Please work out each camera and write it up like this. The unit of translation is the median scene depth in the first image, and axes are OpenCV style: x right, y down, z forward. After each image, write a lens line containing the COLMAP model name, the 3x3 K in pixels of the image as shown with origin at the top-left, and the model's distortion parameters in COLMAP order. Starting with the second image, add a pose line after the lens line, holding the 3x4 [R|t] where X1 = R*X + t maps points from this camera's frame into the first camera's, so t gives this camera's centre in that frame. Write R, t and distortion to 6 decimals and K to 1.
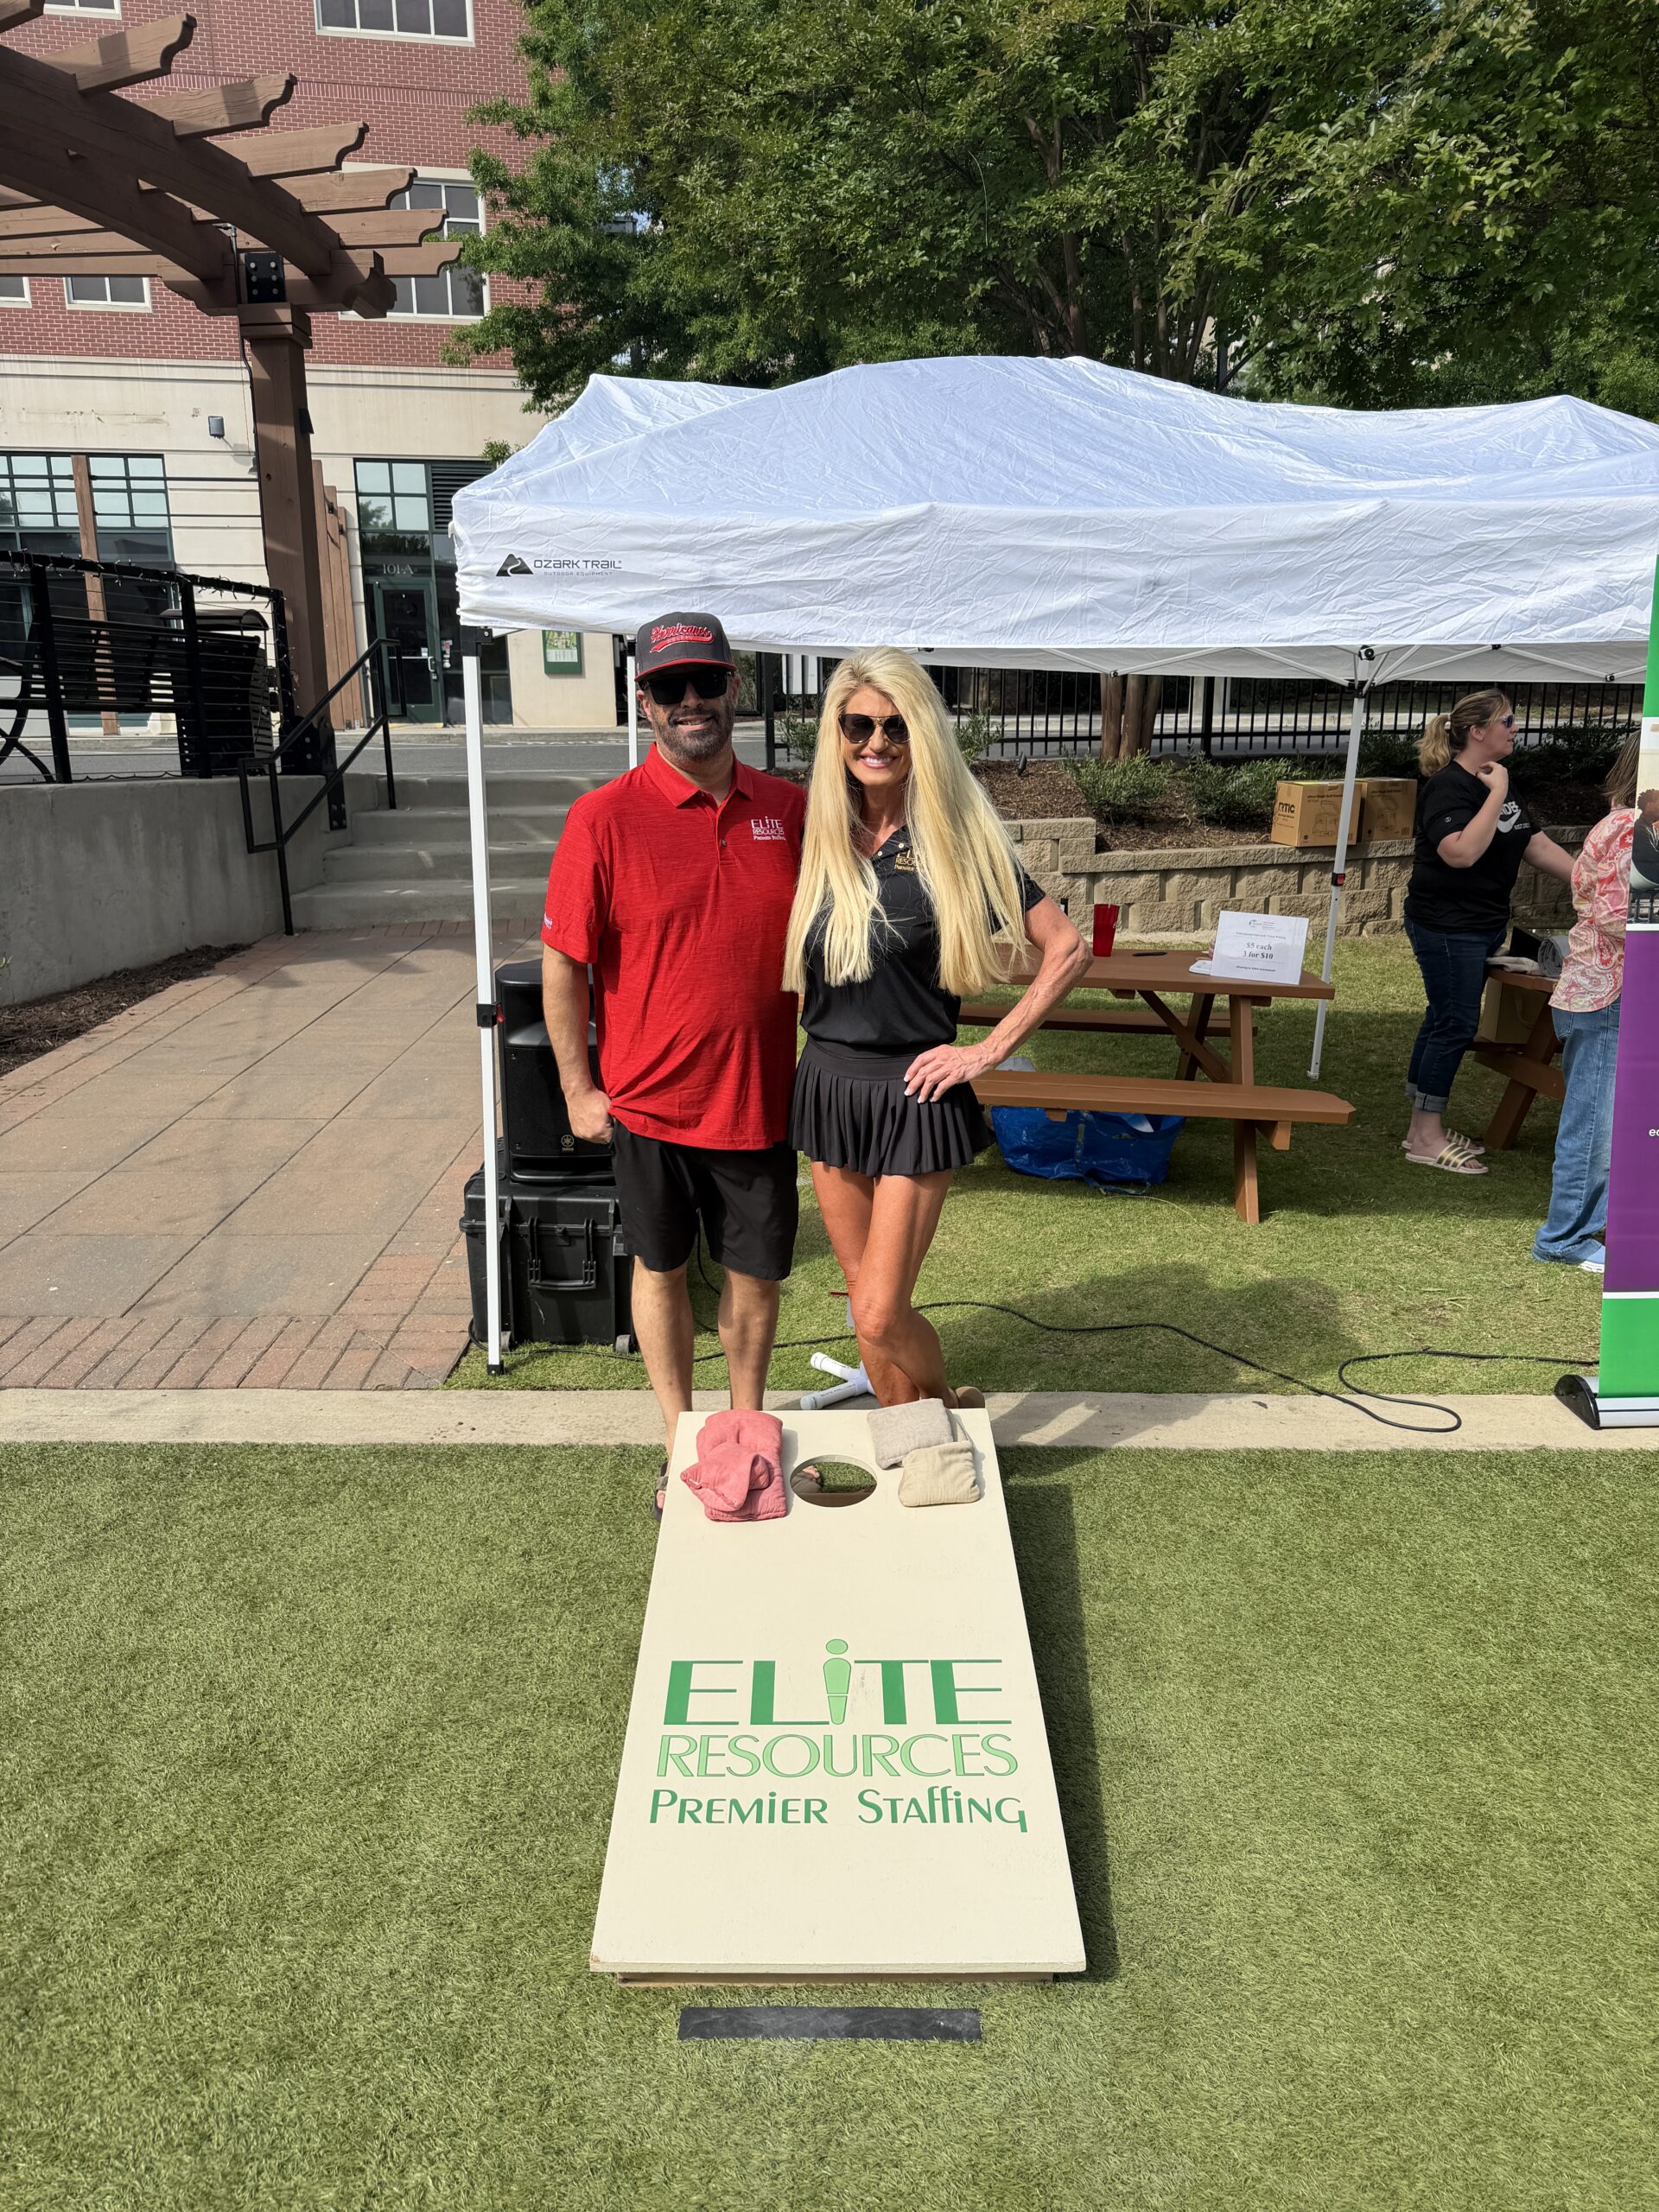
lens RADIAL K [[1541.7, 0, 829.5], [0, 1541.7, 1106.0], [0, 0, 1]] dist [0.001303, -0.002766]
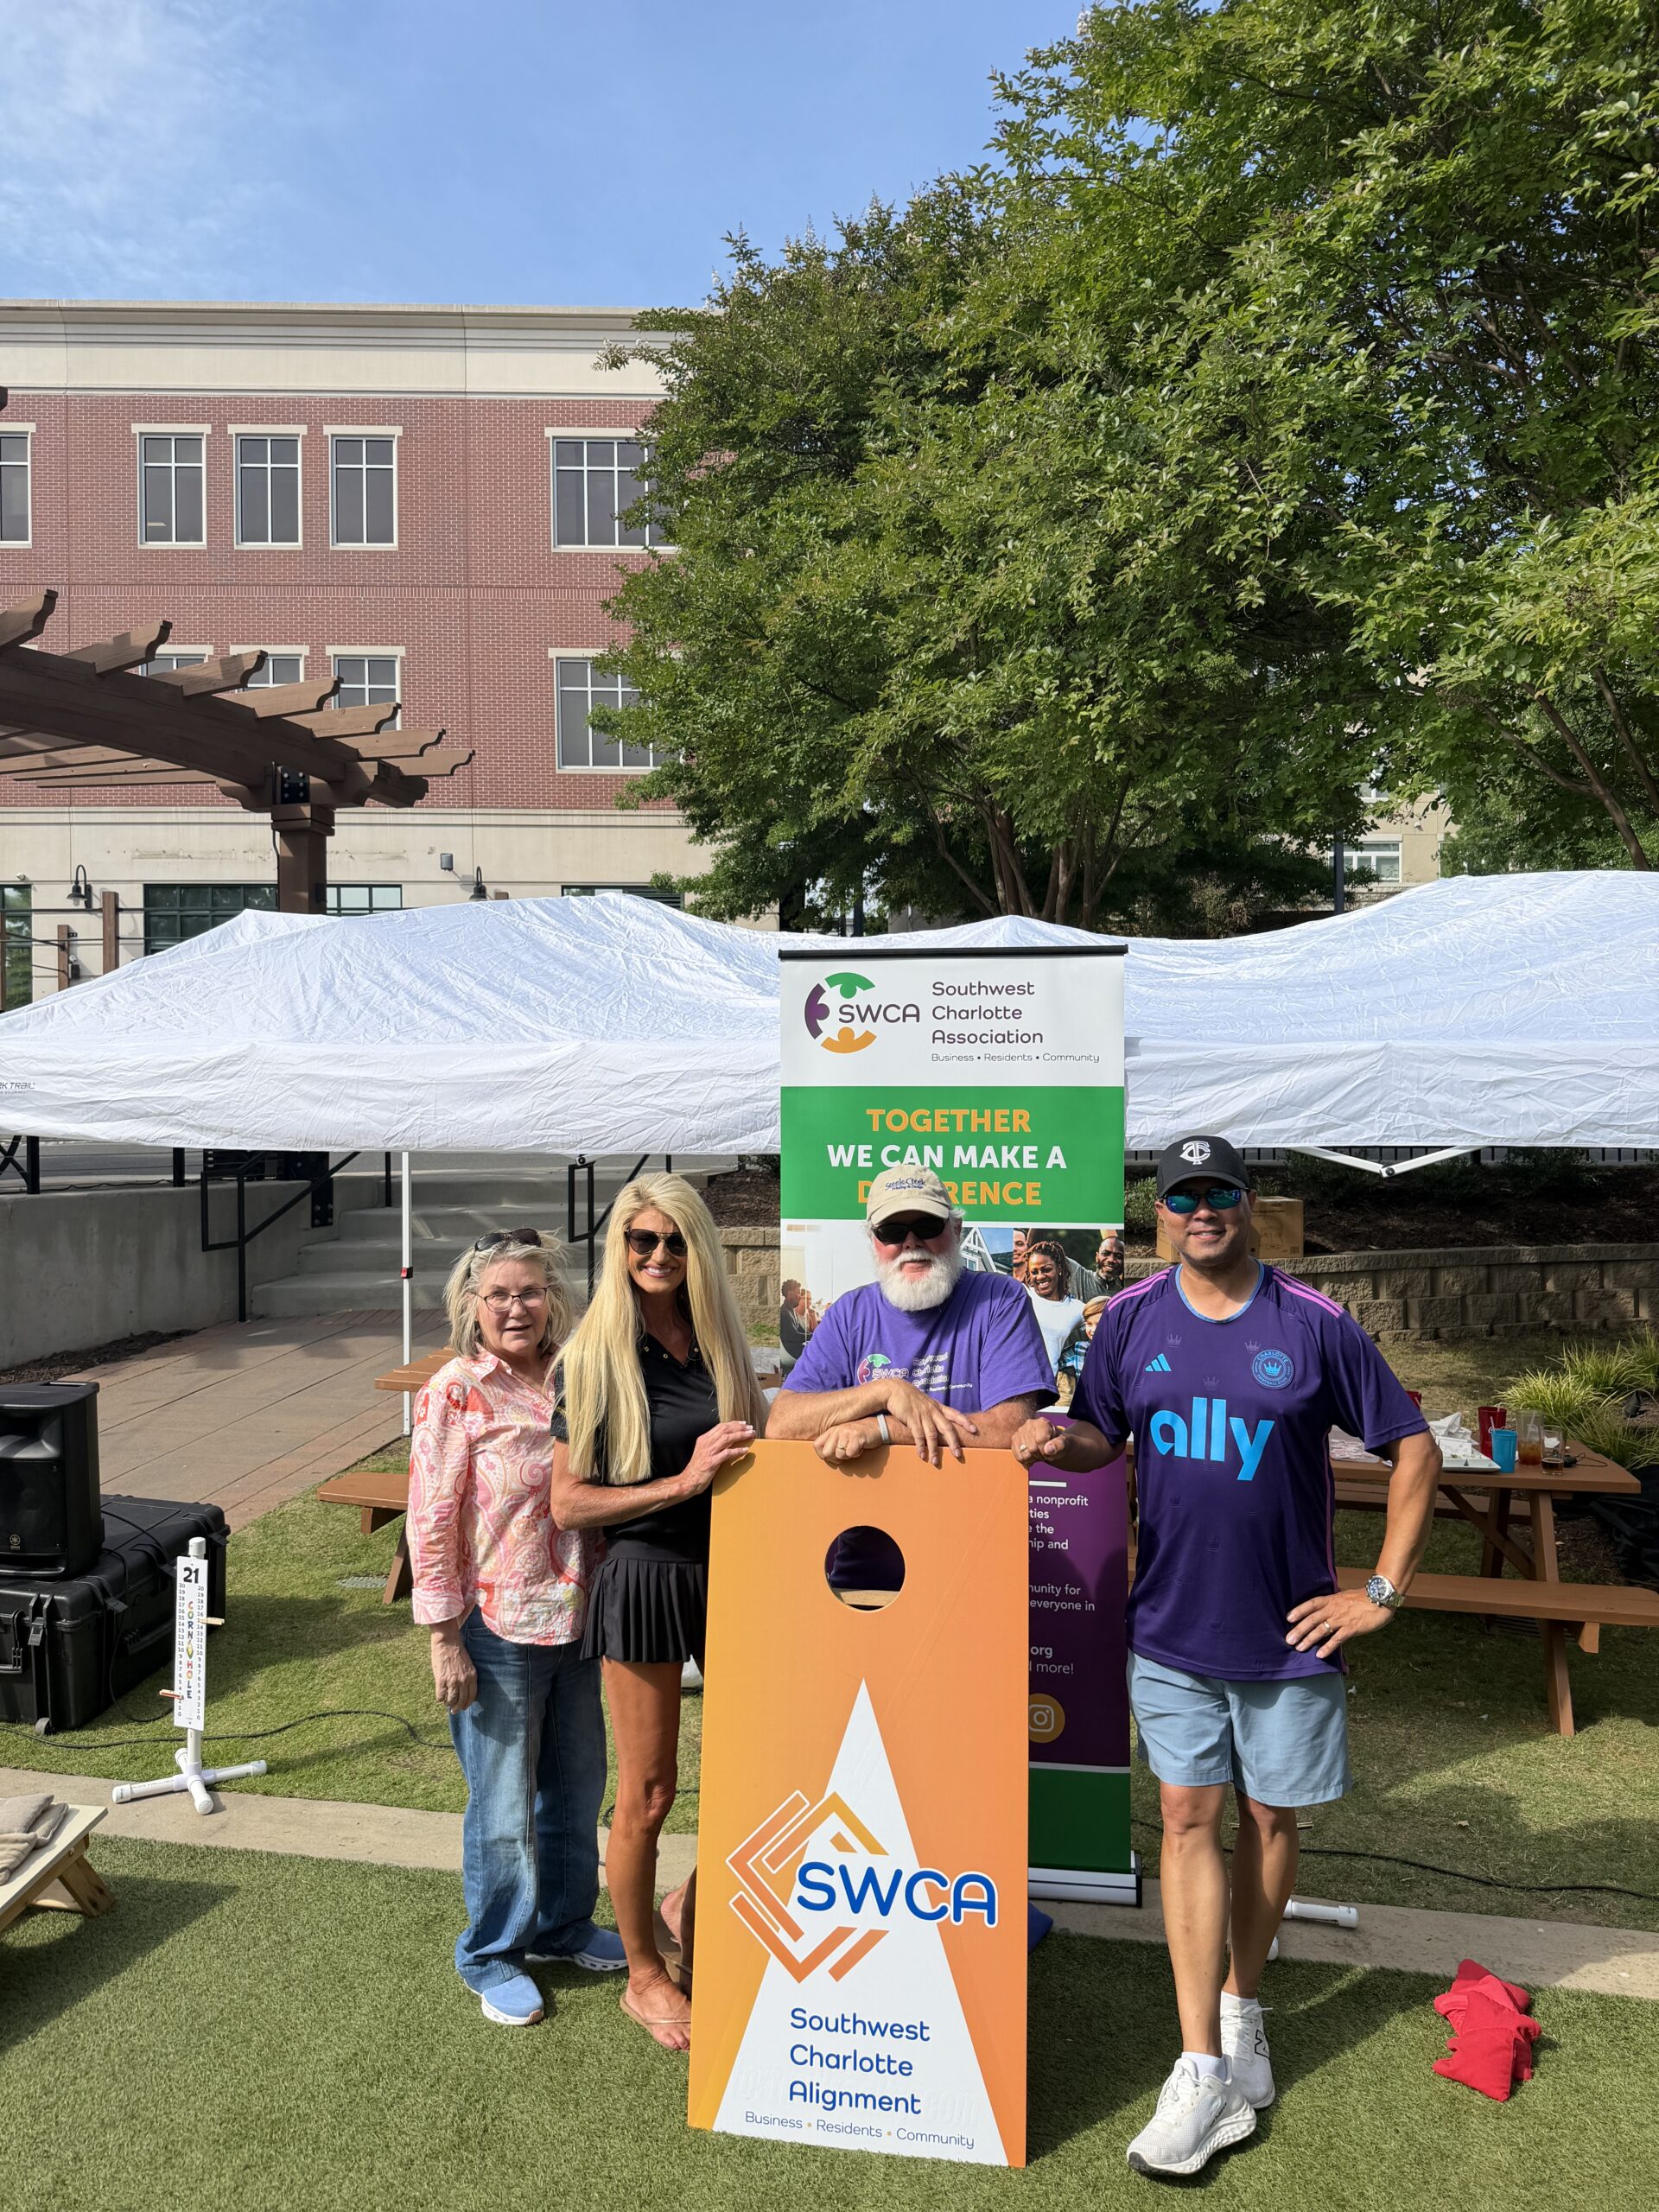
lens RADIAL K [[1519.5, 0, 829.5], [0, 1519.5, 1106.0], [0, 0, 1]] dist [0.081366, -0.147130]
pose [[0.982994, 0.004248, -0.183588, 0.278256], [-0.046774, 0.972551, -0.227942, -0.028595], [0.177581, 0.232652, 0.956210, -0.034678]]
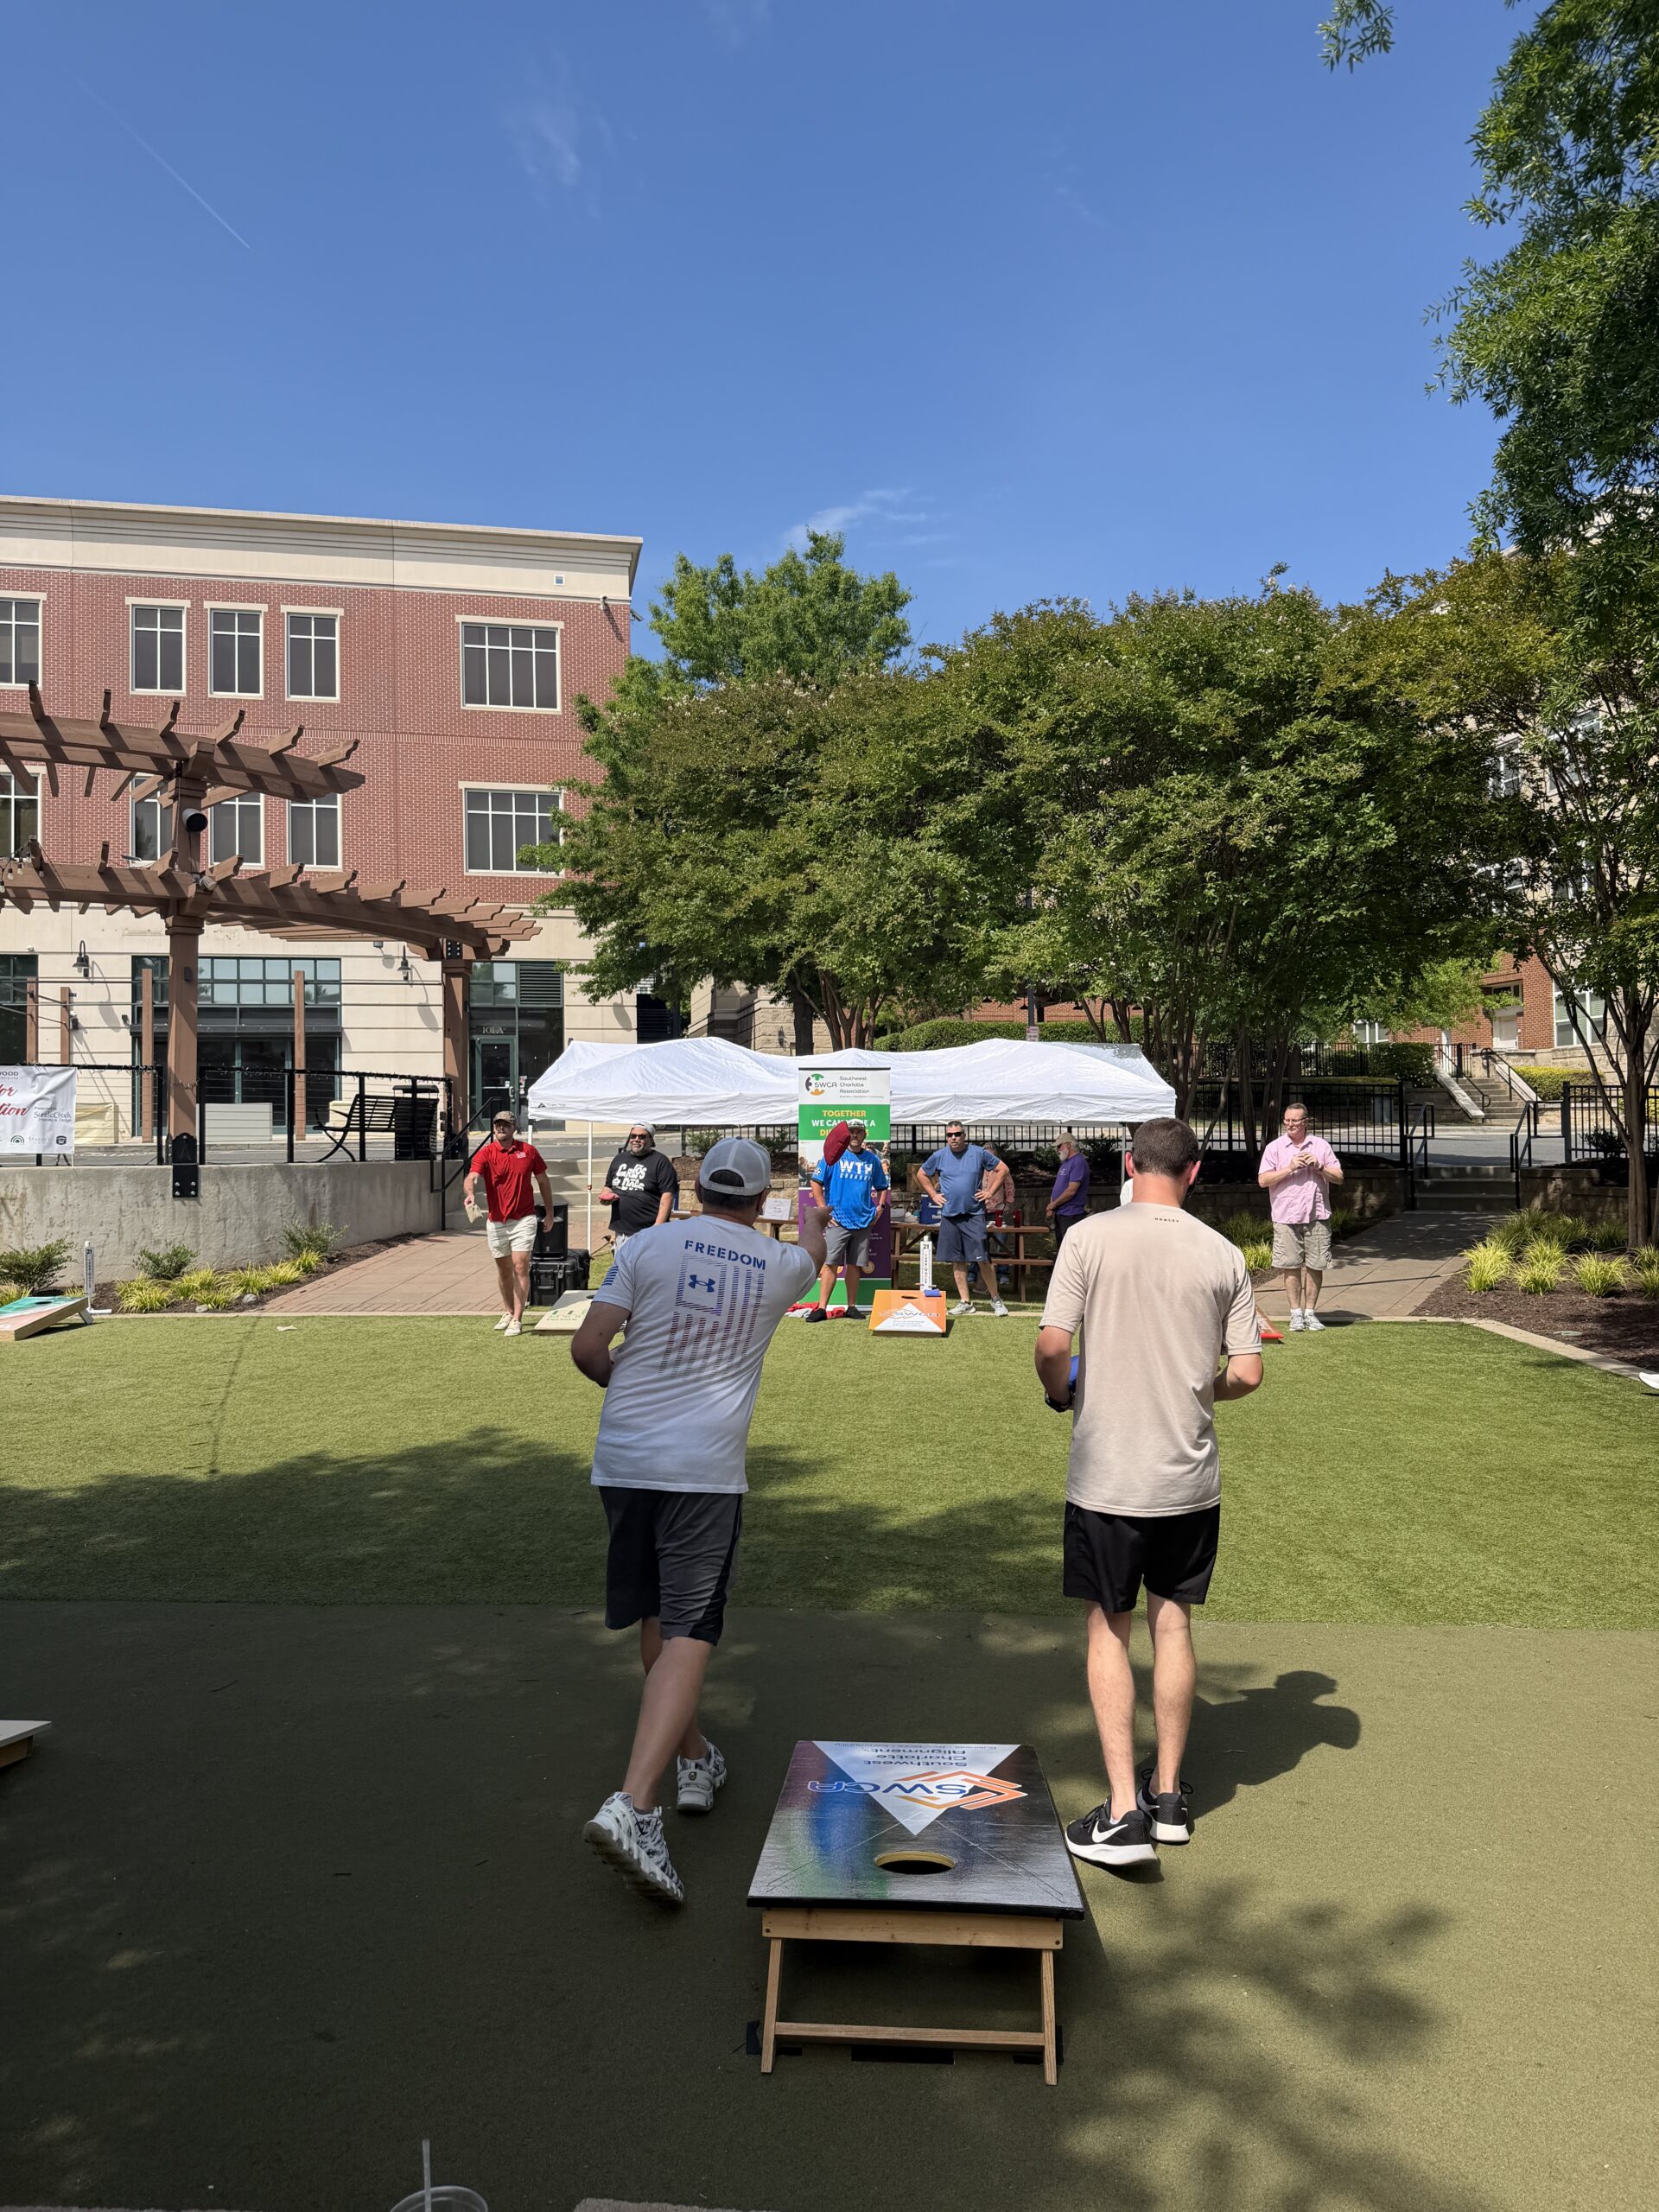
lens RADIAL K [[1510.8, 0, 822.2], [0, 1510.8, 1109.6], [0, 0, 1]] dist [0.136318, -0.277972]
pose [[0.999254, 0.000144, -0.038606, 0.272864], [-0.009788, 0.968262, -0.249745, 0.258291], [0.037345, 0.249937, 0.967542, -1.119149]]
